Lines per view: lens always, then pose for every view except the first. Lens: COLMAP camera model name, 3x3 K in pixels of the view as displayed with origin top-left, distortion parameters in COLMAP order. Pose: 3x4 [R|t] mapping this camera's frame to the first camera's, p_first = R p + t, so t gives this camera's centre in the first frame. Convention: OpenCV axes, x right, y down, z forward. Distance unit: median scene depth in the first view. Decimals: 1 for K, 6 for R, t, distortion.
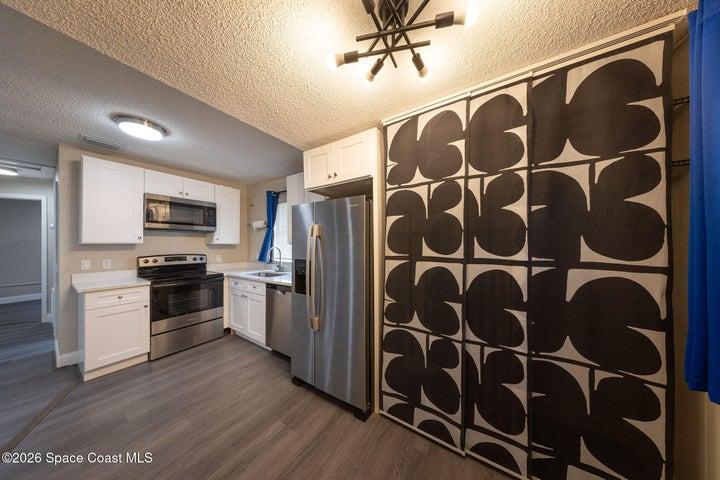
lens RADIAL K [[213.3, 0, 347.9], [0, 213.3, 242.6], [0, 0, 1]] dist [0.001456, 0.000086]
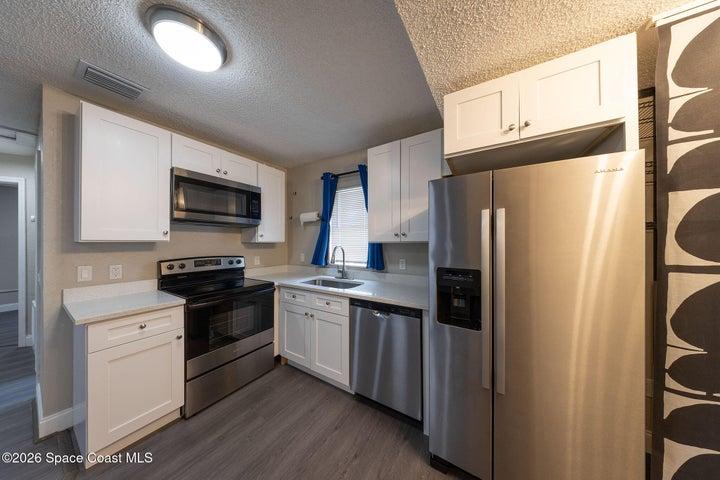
lens RADIAL K [[217.1, 0, 352.0], [0, 217.1, 240.8], [0, 0, 1]] dist [-0.000089, -0.000068]
pose [[0.999630, 0.000305, 0.027210, -0.339153], [-0.000271, 0.999999, -0.001231, 0.002441], [-0.027210, 0.001223, 0.999629, 0.249548]]
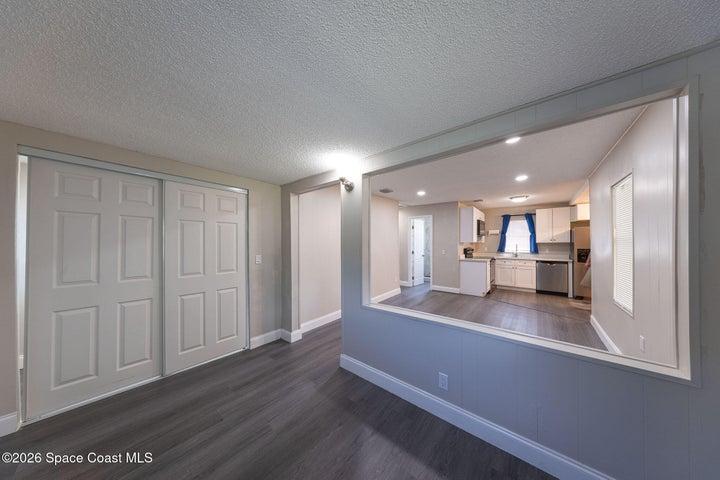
lens RADIAL K [[208.8, 0, 360.0], [0, 208.8, 240.0], [0, 0, 1]] dist [-0.016339, -0.000005]
pose [[0.994379, 0.001244, -0.105872, -1.656001], [-0.002170, 0.999960, -0.008633, 0.002346], [0.105857, 0.008814, 0.994342, -1.081781]]
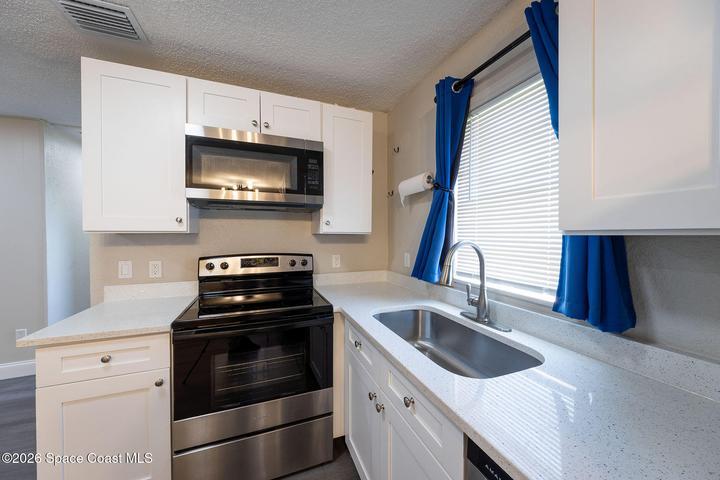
lens RADIAL K [[247.8, 0, 343.6], [0, 247.8, 238.4], [0, 0, 1]] dist [0.000020, -0.000031]
pose [[0.810878, 0.007216, -0.585171, -0.296351], [0.003963, 0.999833, 0.017821, 0.008485], [0.585202, -0.016769, 0.810714, 0.642279]]
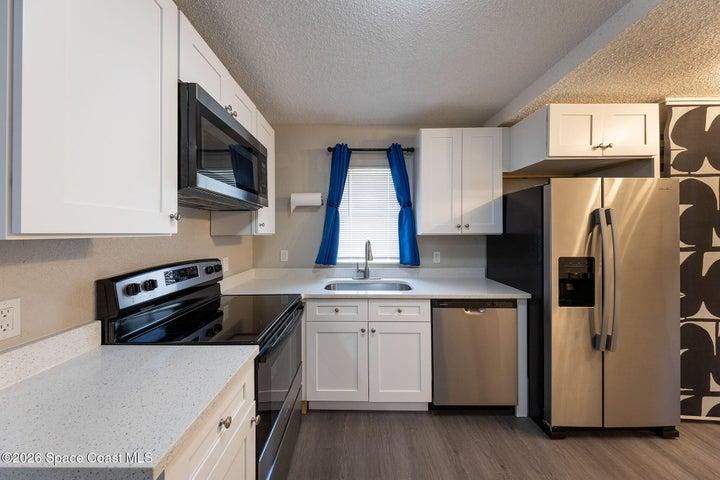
lens RADIAL K [[246.8, 0, 359.1], [0, 246.8, 232.1], [0, 0, 1]] dist [-0.002786, -0.000199]
pose [[0.826441, 0.001489, 0.563022, -0.804901], [-0.001809, 0.999998, 0.000011, 0.000220], [-0.563021, -0.001028, 0.826442, 0.464278]]
